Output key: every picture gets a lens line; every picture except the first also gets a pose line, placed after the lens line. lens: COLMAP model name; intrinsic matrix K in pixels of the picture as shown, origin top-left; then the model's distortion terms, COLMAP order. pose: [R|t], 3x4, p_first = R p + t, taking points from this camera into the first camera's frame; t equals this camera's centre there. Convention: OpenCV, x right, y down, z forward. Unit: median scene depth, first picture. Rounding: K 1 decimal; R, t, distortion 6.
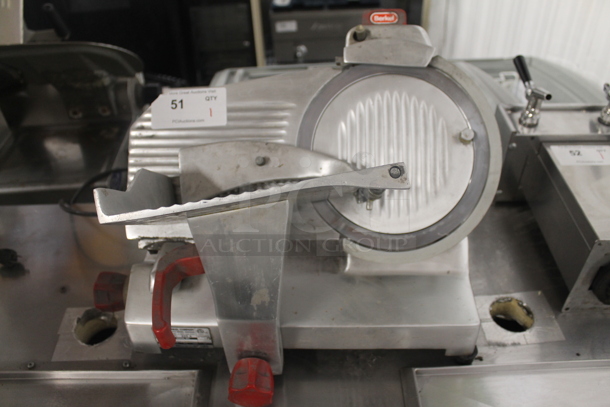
lens RADIAL K [[507.4, 0, 305.0], [0, 507.4, 203.5], [0, 0, 1]] dist [-0.098011, 0.003089]
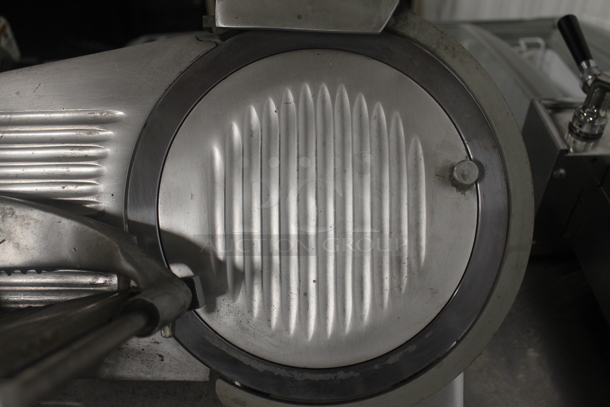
lens RADIAL K [[576.1, 0, 305.9], [0, 576.1, 212.8], [0, 0, 1]] dist [-0.003888, -0.008151]
pose [[0.999938, -0.002332, -0.010872, 0.167860], [0.002452, 0.999936, 0.011059, -0.099465], [0.010845, -0.011085, 0.999880, 0.415803]]
